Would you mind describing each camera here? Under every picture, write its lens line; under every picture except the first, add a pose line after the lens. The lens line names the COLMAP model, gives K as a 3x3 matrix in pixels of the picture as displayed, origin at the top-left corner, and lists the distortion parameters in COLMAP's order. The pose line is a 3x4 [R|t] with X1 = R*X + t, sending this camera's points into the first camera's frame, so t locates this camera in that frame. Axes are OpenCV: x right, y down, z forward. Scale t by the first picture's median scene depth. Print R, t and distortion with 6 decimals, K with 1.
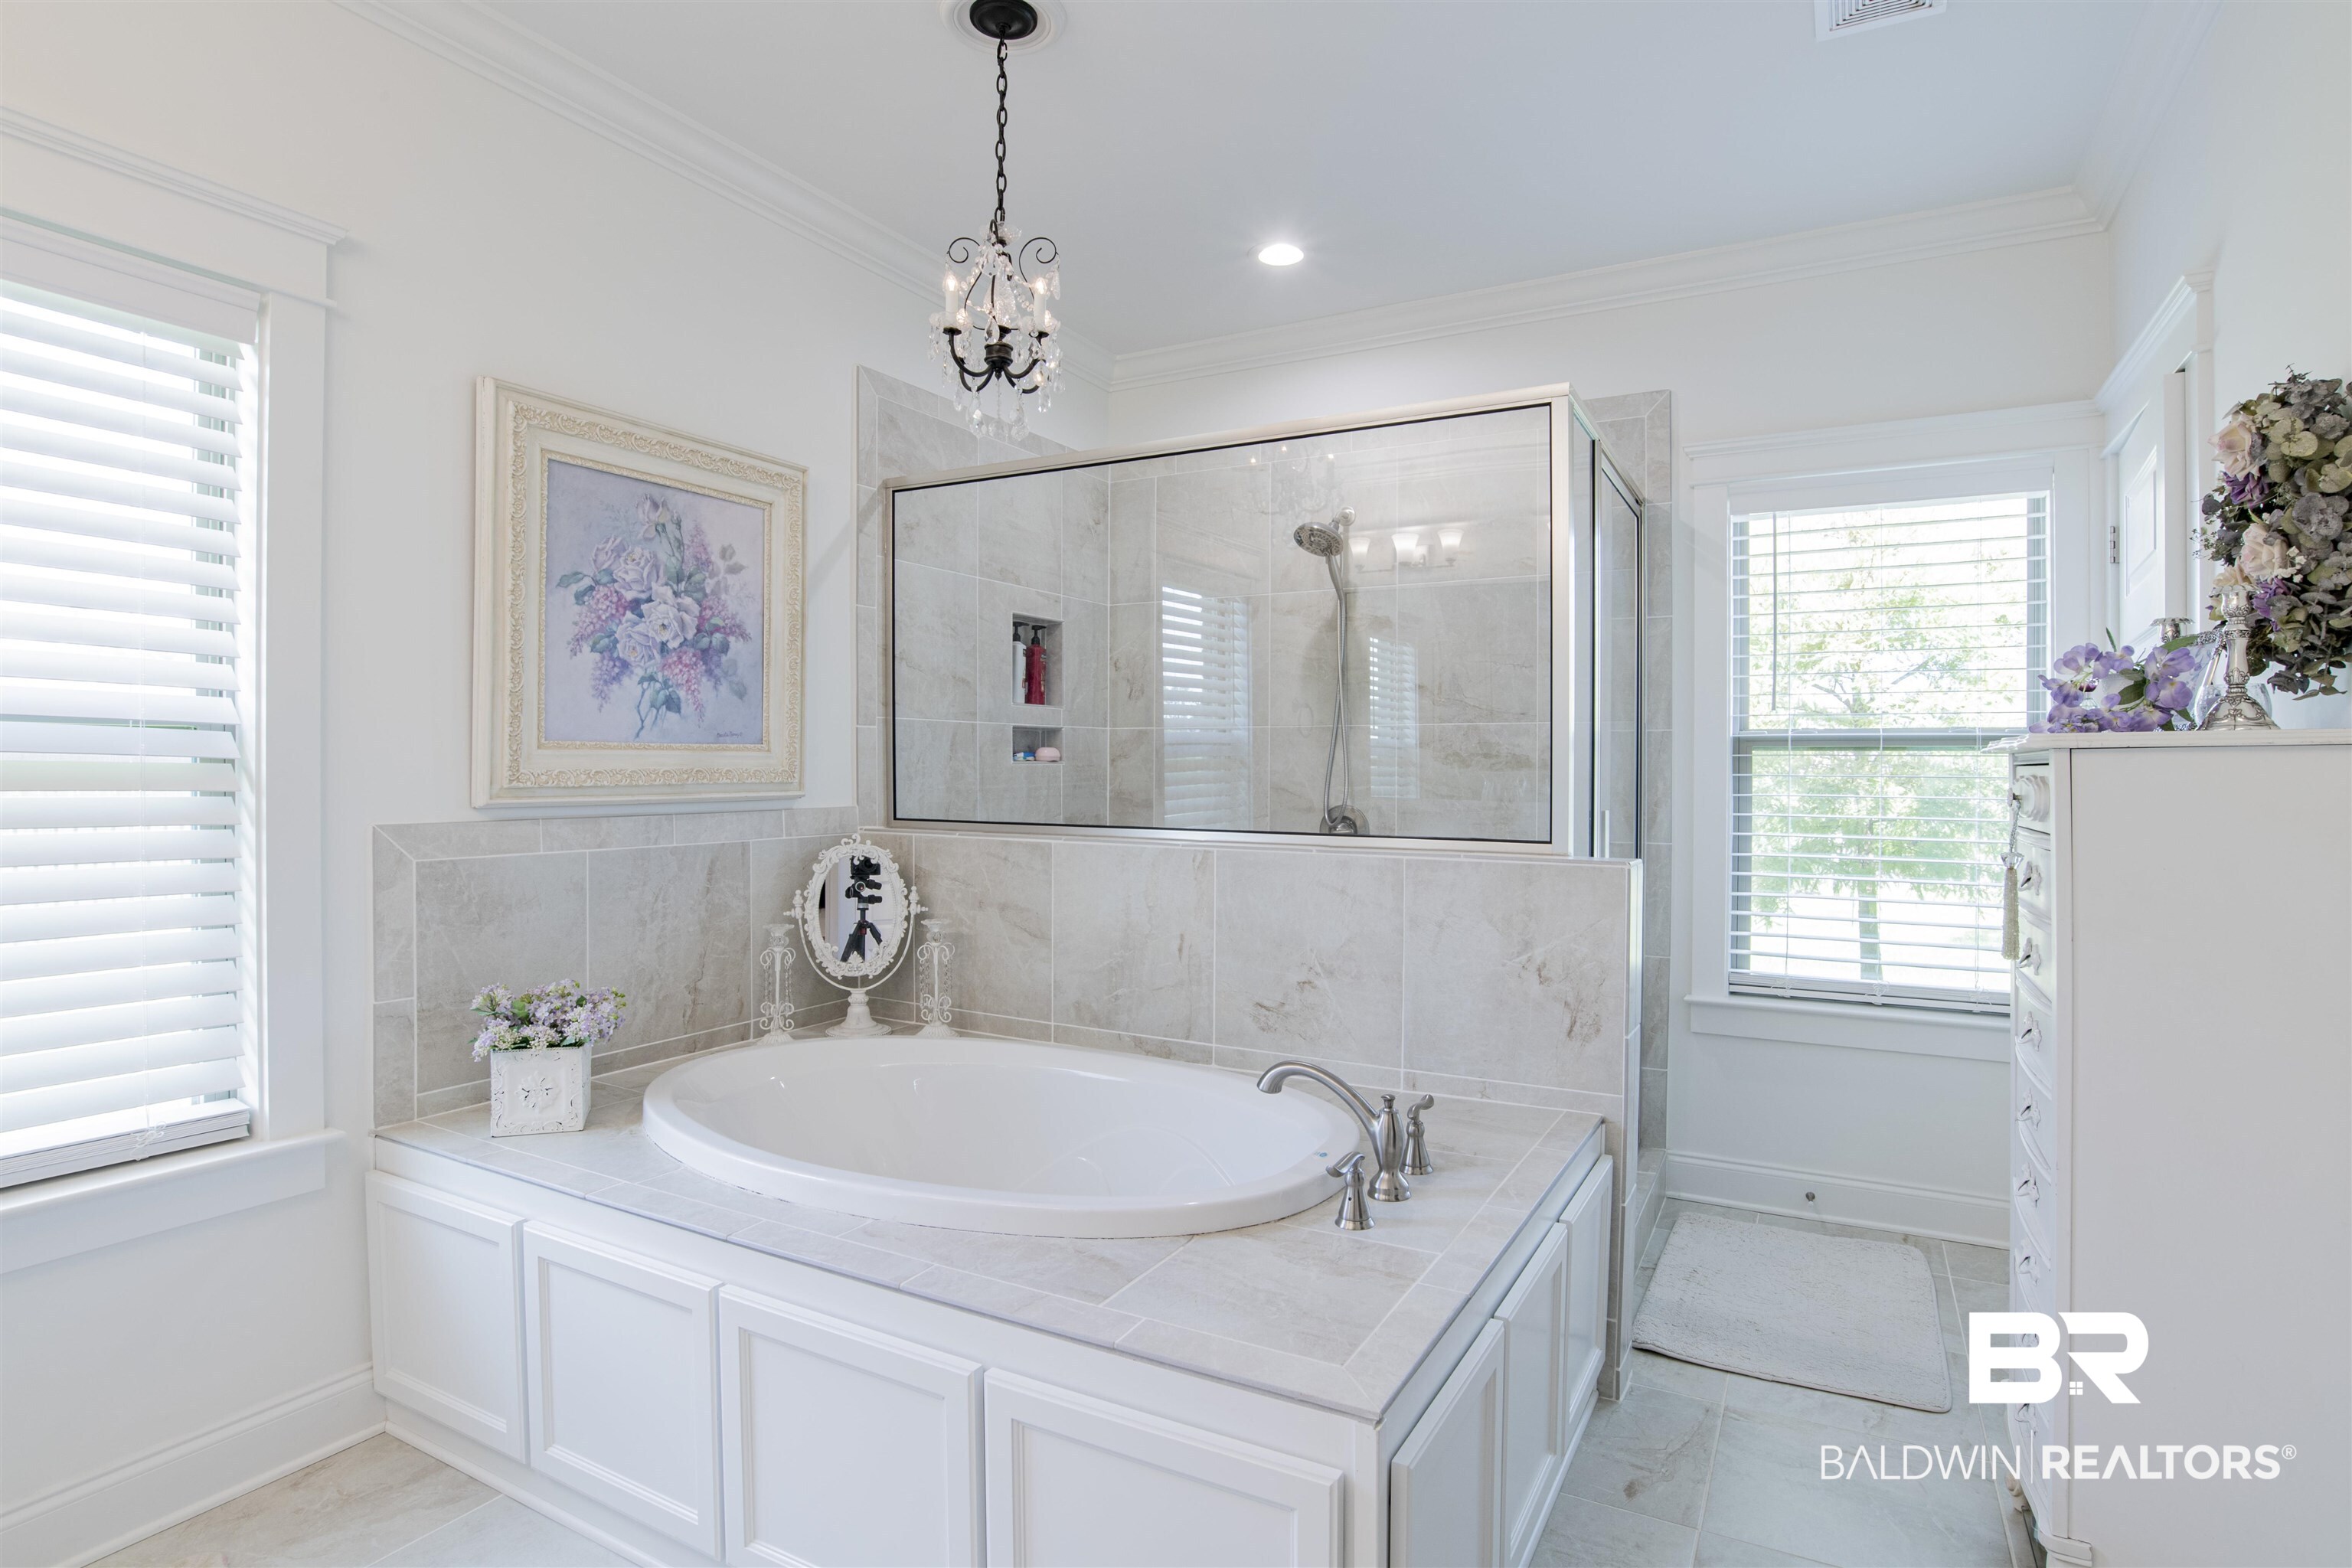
lens RADIAL K [[1198.5, 0, 1178.4], [0, 1198.5, 774.8], [0, 0, 1]] dist [-0.056429, 0.016763]
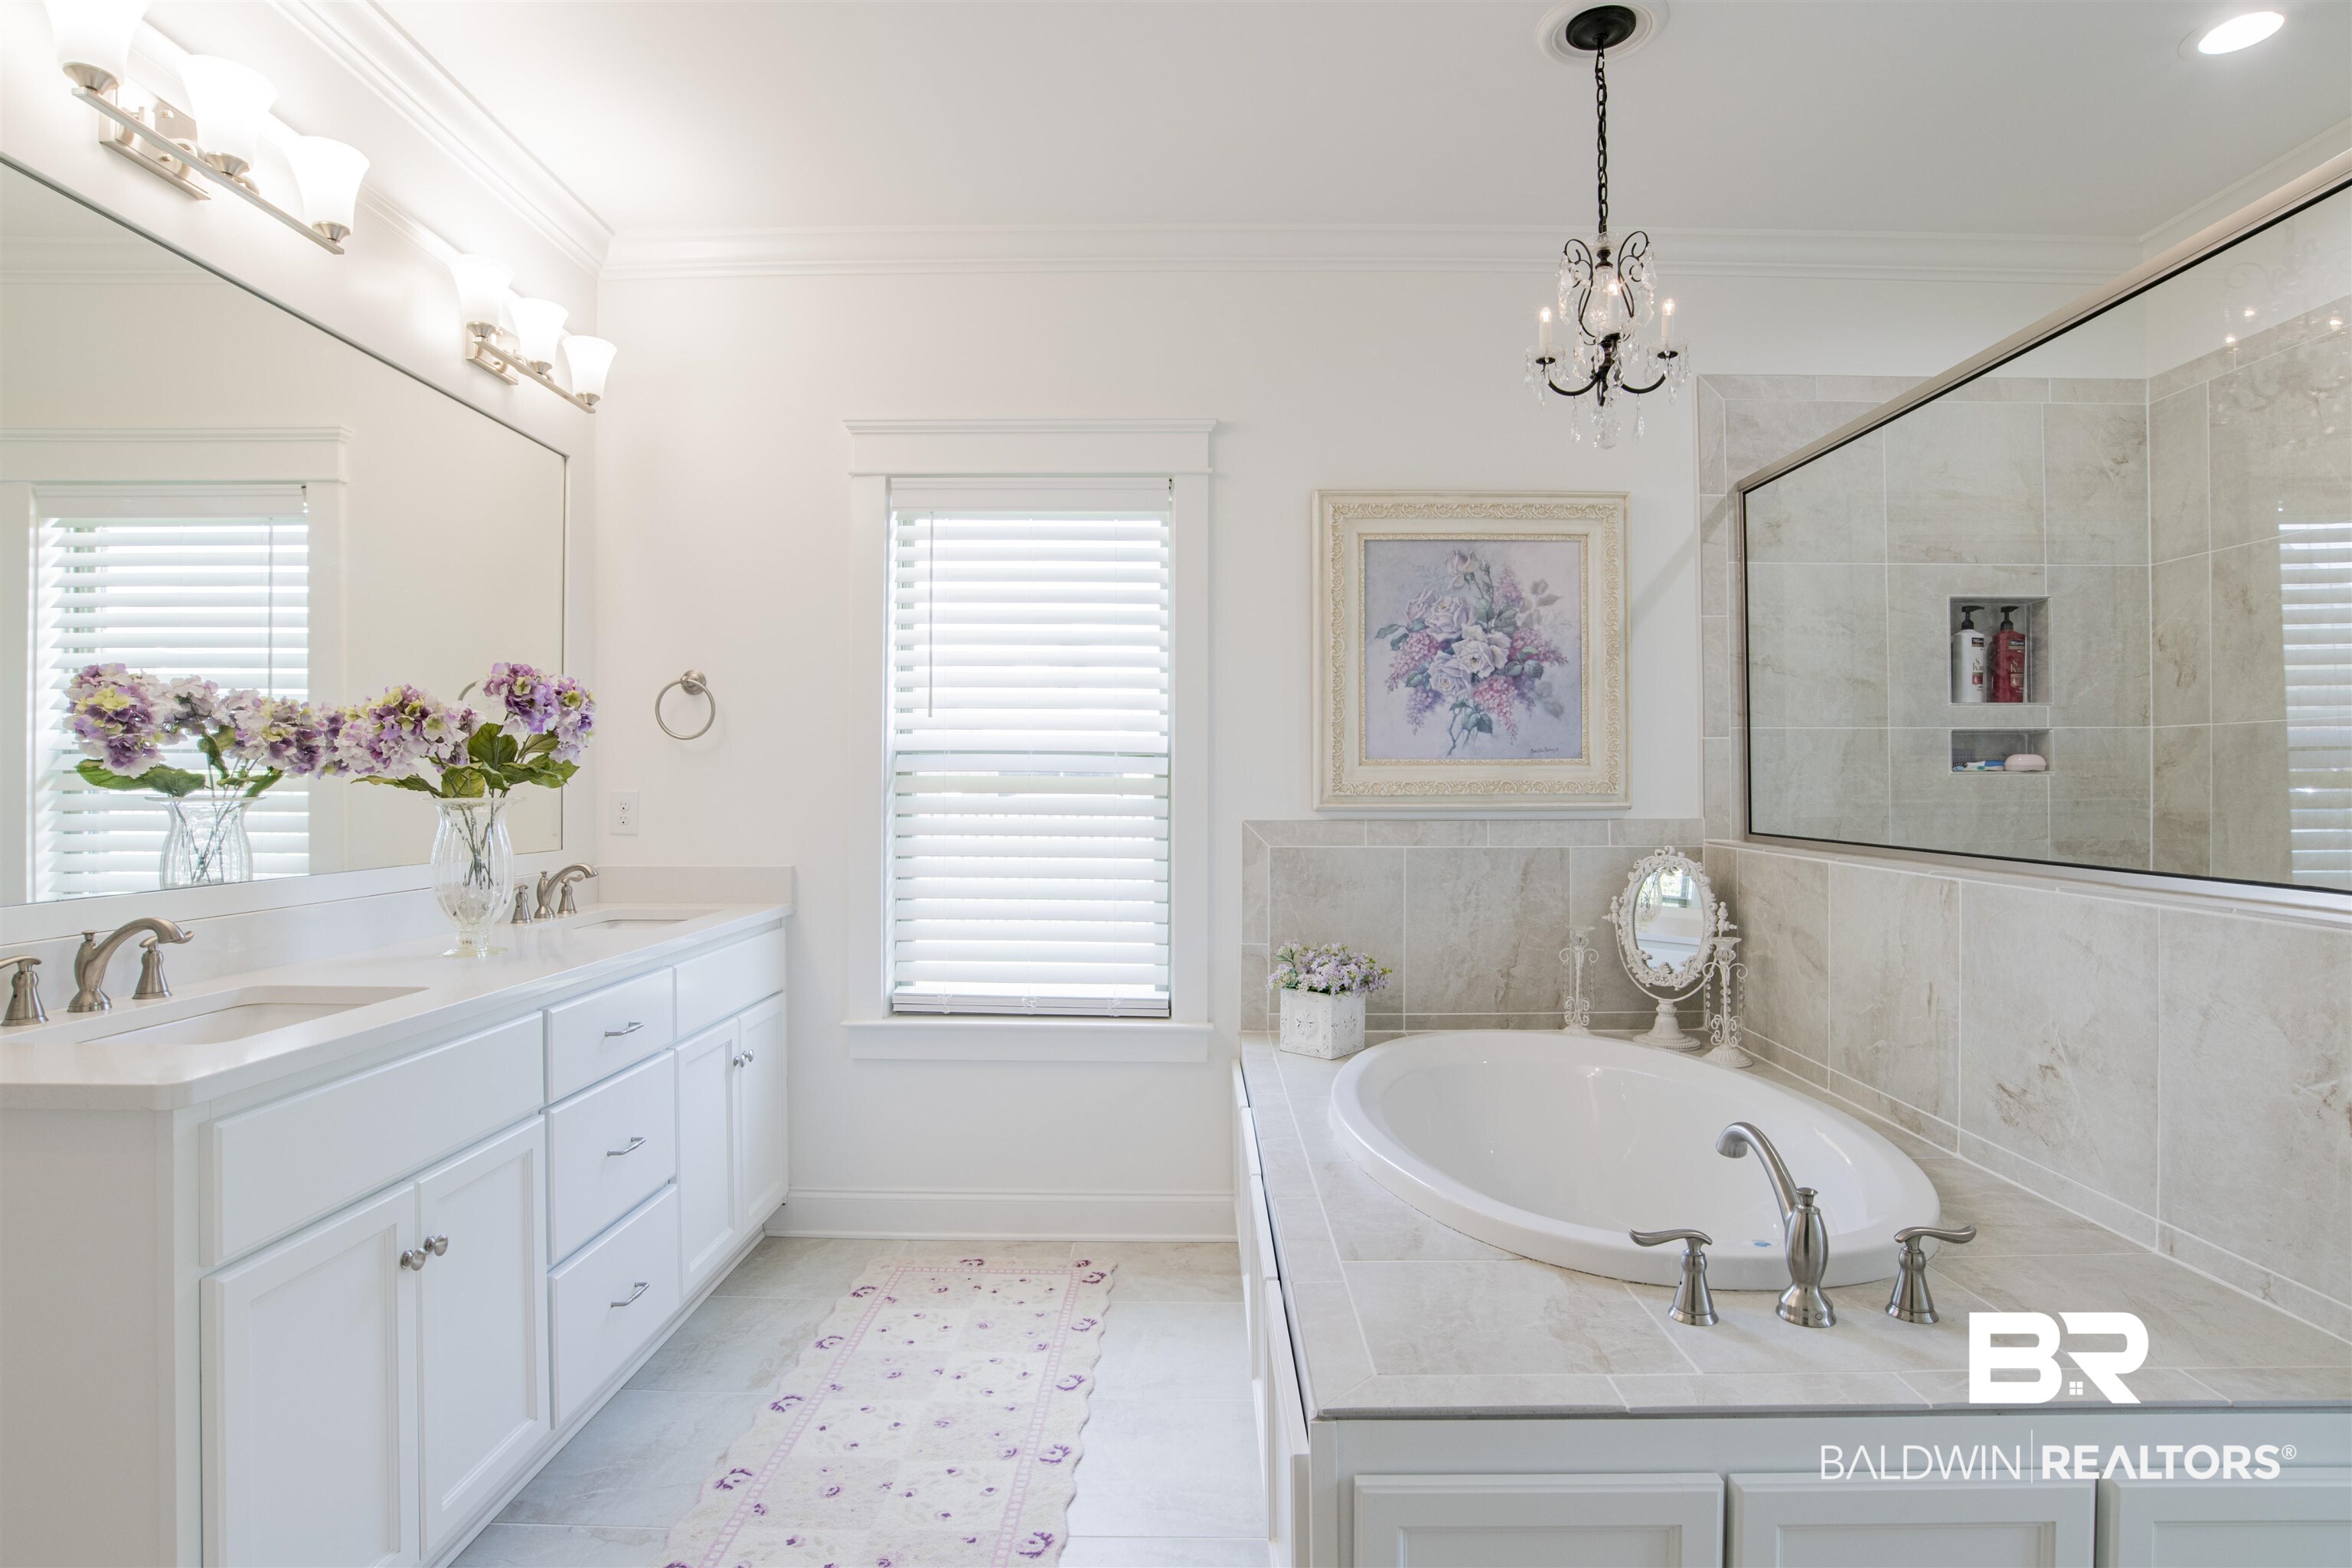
lens RADIAL K [[1198.5, 0, 1211.2], [0, 1198.5, 778.5], [0, 0, 1]] dist [-0.056429, 0.016763]
pose [[0.491611, -0.005559, -0.870797, 0.469299], [-0.003661, 0.999958, -0.008450, 0.003423], [0.870807, 0.007342, 0.491570, 0.192494]]
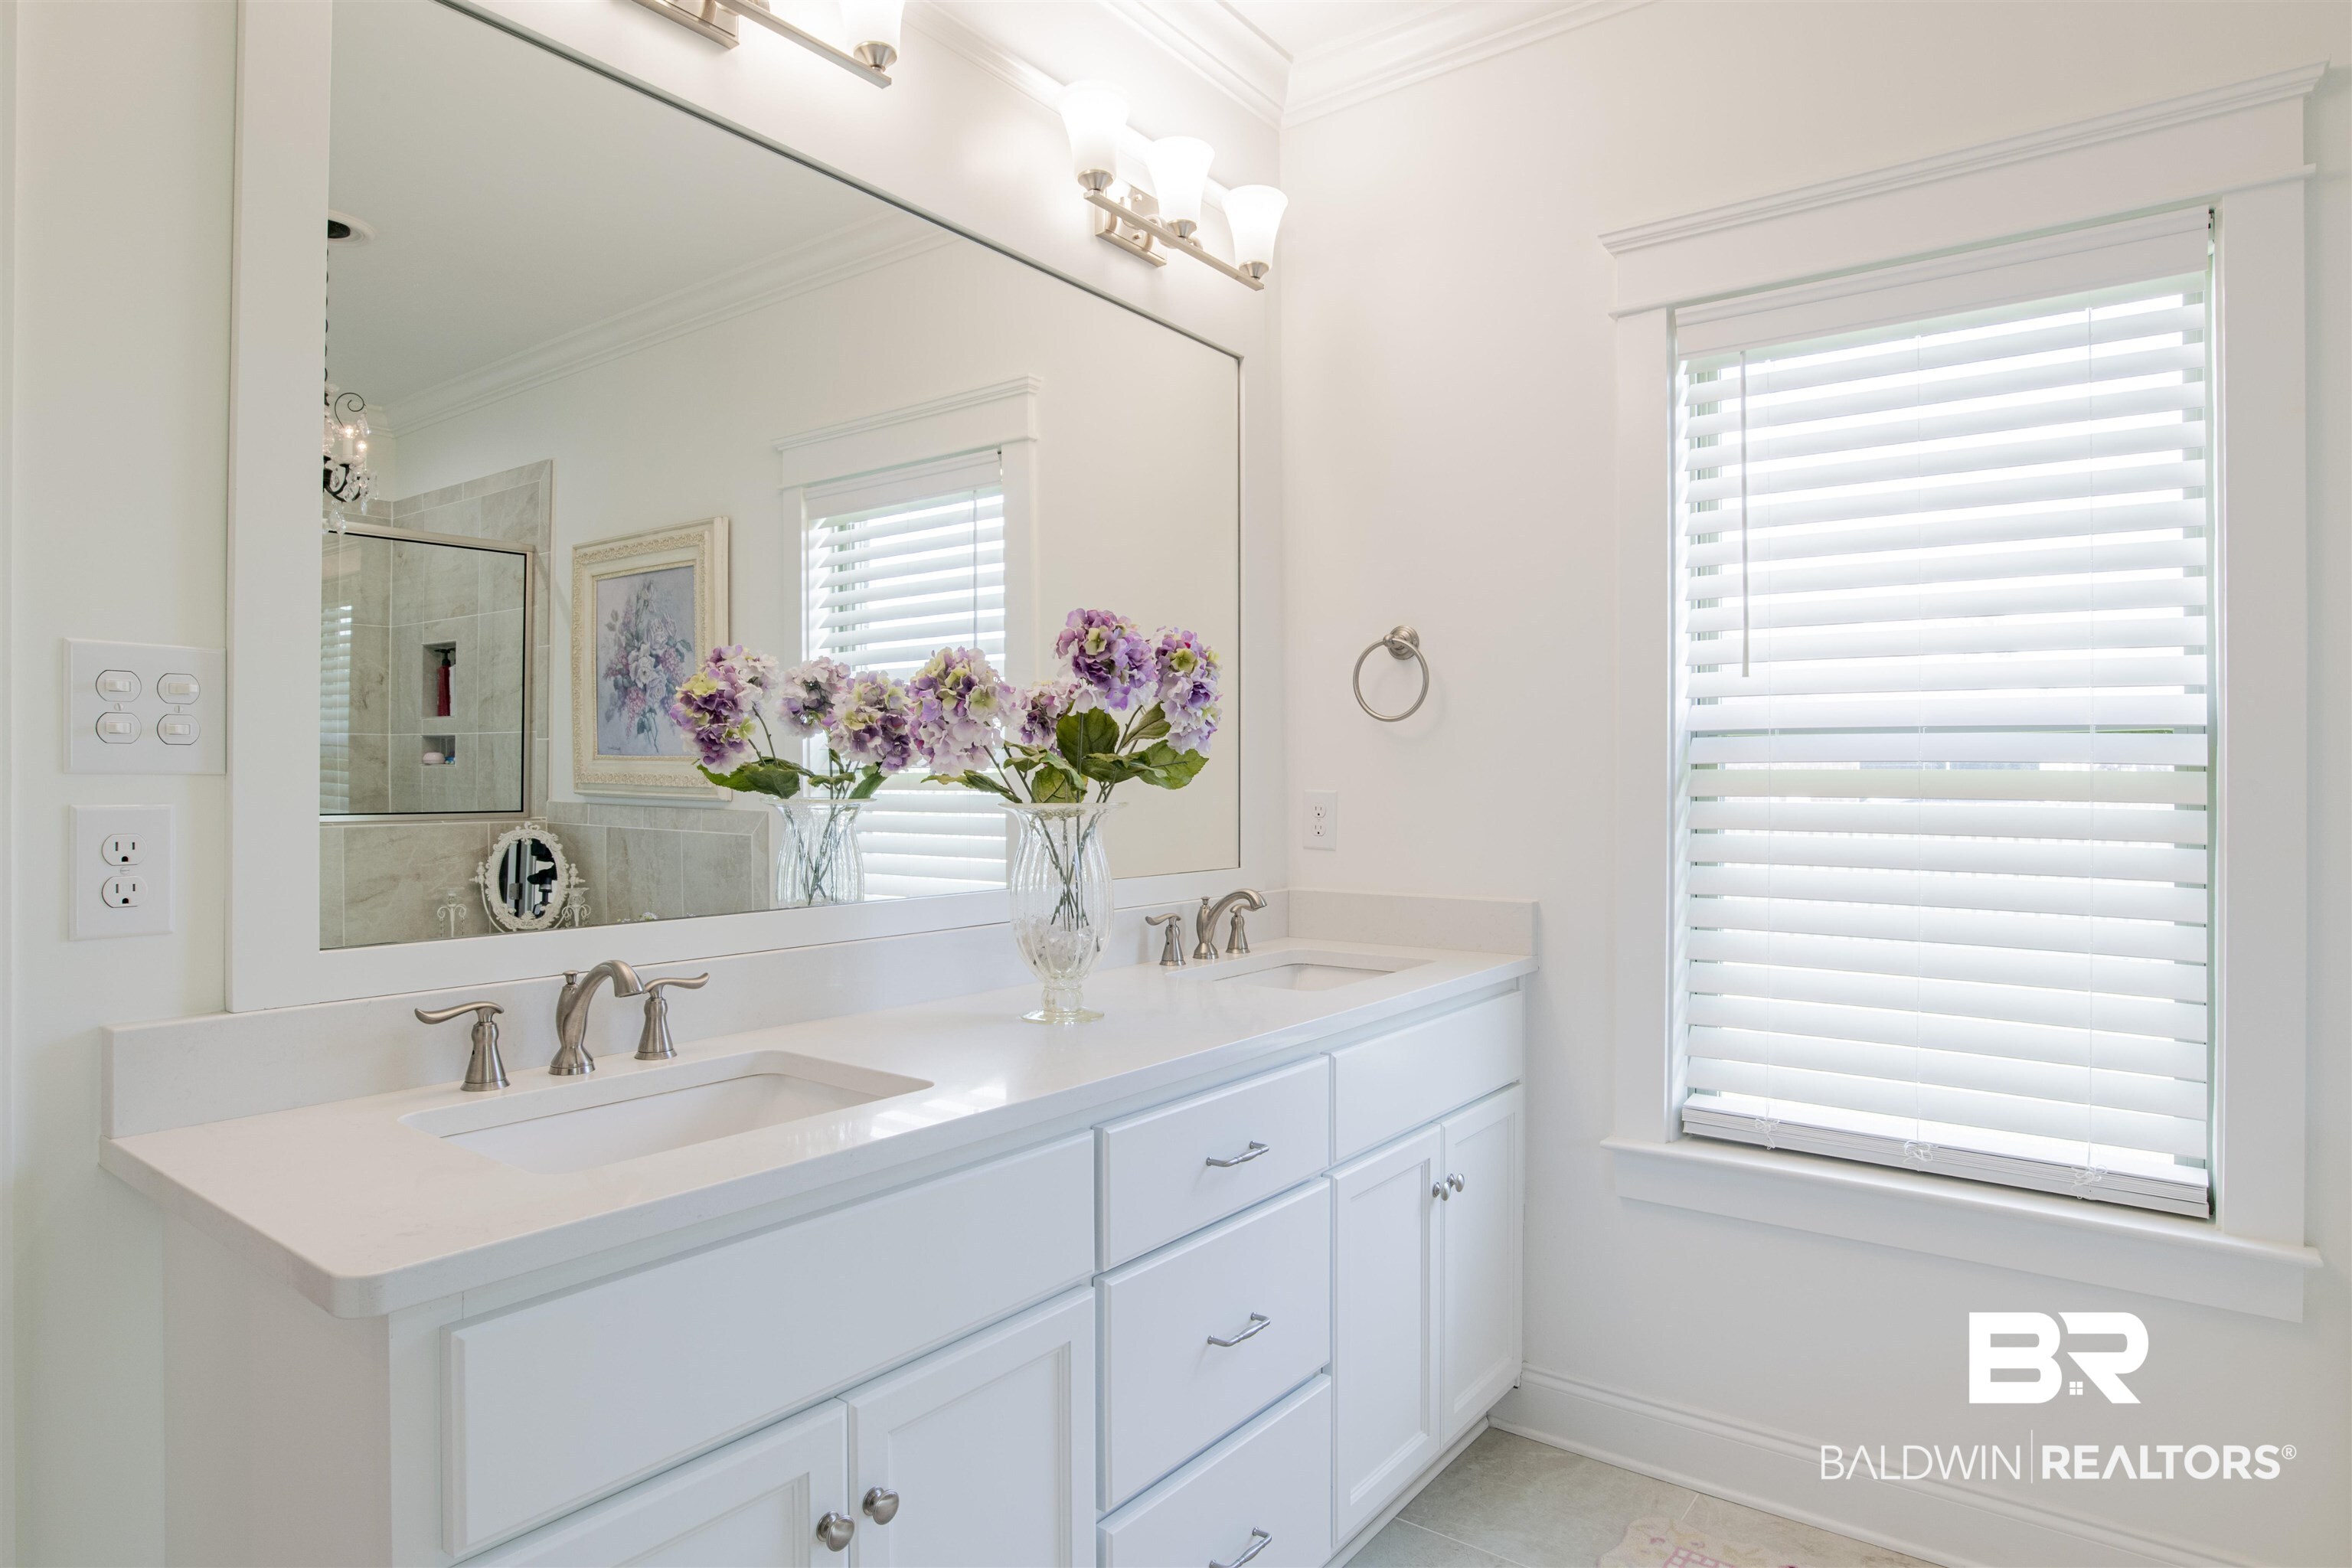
lens RADIAL K [[1290.3, 0, 1192.8], [0, 1290.3, 778.6], [0, 0, 1]] dist [-0.046526, 0.012332]
pose [[-0.143178, -0.002716, -0.989693, 0.145185], [-0.005240, 0.999984, -0.001986, 0.000757], [0.989683, 0.004902, -0.143190, 0.303878]]
